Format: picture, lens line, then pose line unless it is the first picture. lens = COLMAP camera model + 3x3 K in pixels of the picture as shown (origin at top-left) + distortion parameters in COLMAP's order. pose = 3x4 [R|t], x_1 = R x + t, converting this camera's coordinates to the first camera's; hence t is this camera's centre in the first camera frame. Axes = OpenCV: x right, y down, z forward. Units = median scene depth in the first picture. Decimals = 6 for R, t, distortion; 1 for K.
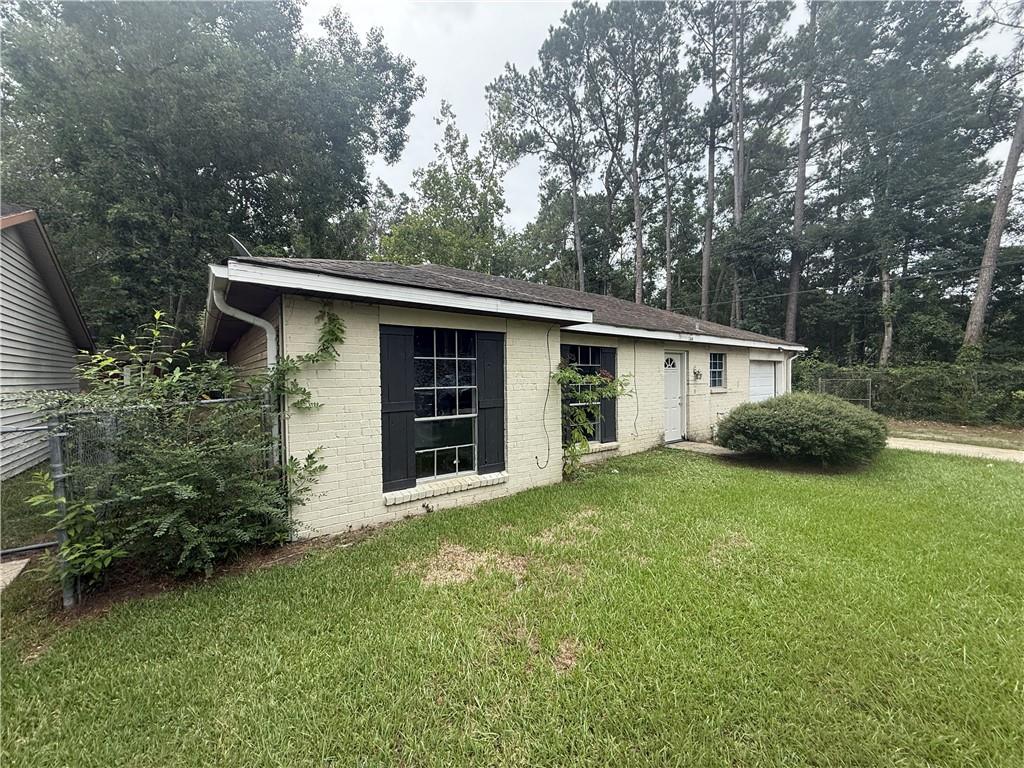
lens RADIAL K [[409.1, 0, 512.8], [0, 409.1, 381.8], [0, 0, 1]] dist [0.000962, -0.000518]
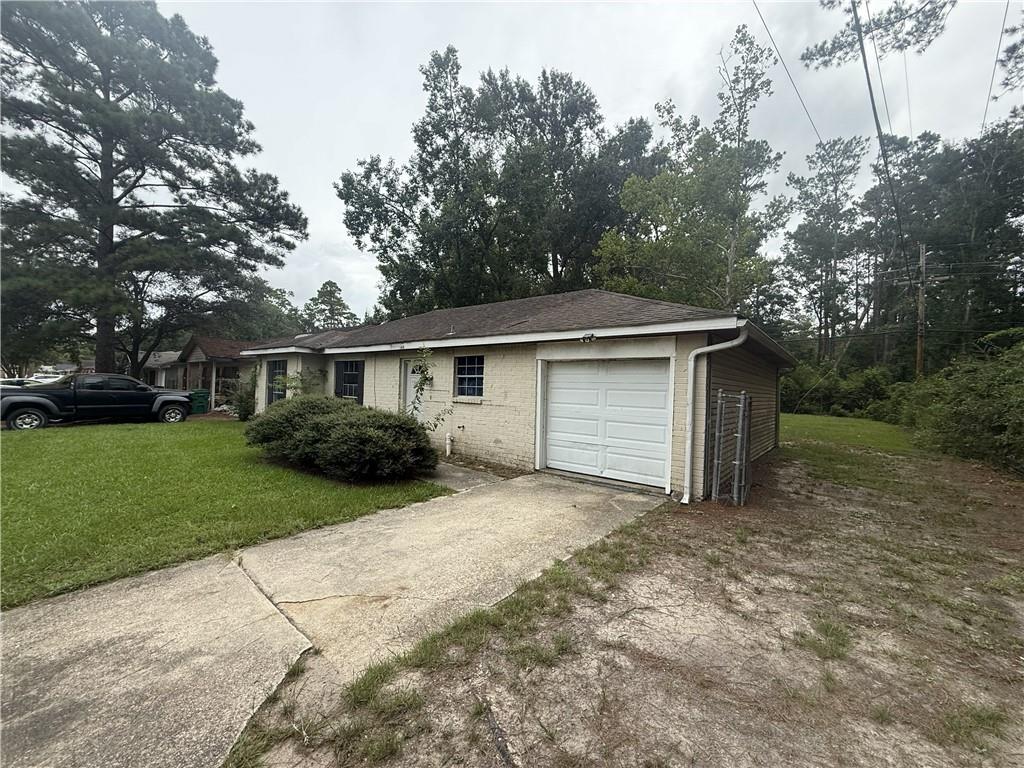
lens RADIAL K [[409.1, 0, 512.1], [0, 409.1, 388.2], [0, 0, 1]] dist [0.000962, -0.000518]
pose [[0.233290, 0.015496, -0.972284, 1.847297], [-0.039331, 0.999205, 0.006488, -0.016634], [0.971611, 0.036727, 0.233715, 1.209082]]
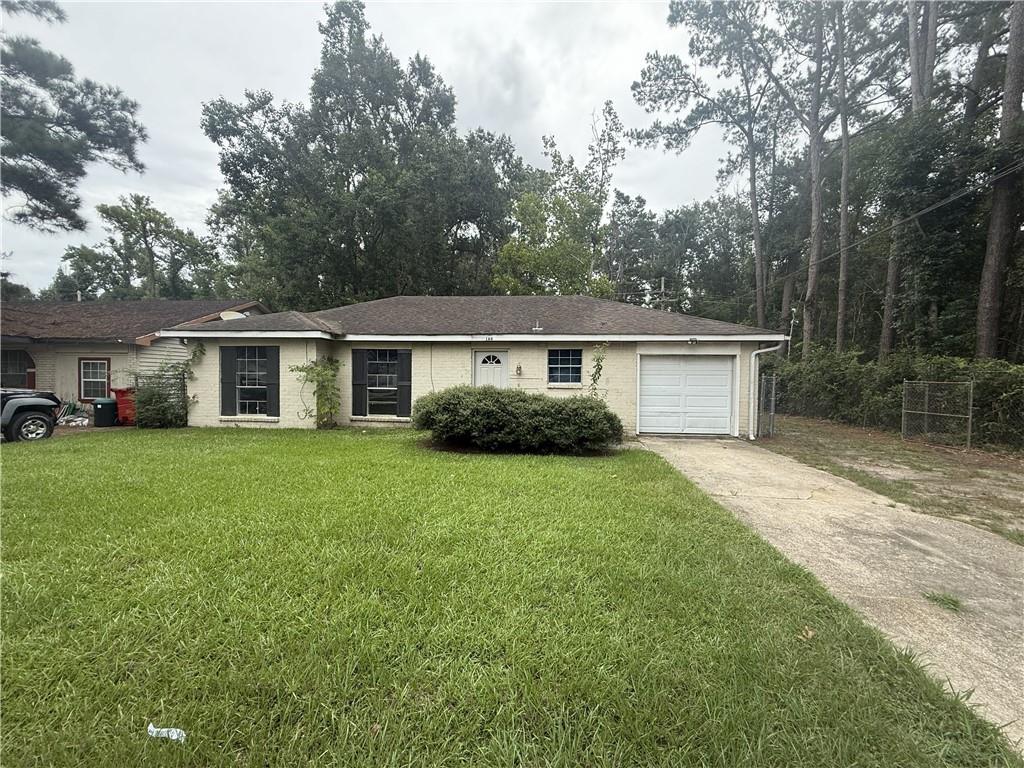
lens RADIAL K [[409.1, 0, 515.3], [0, 409.1, 386.5], [0, 0, 1]] dist [0.000962, -0.000518]
pose [[0.739824, 0.028637, -0.672191, 1.499848], [-0.020018, 0.999588, 0.020553, 0.006053], [0.672502, -0.001750, 0.740093, 0.212967]]
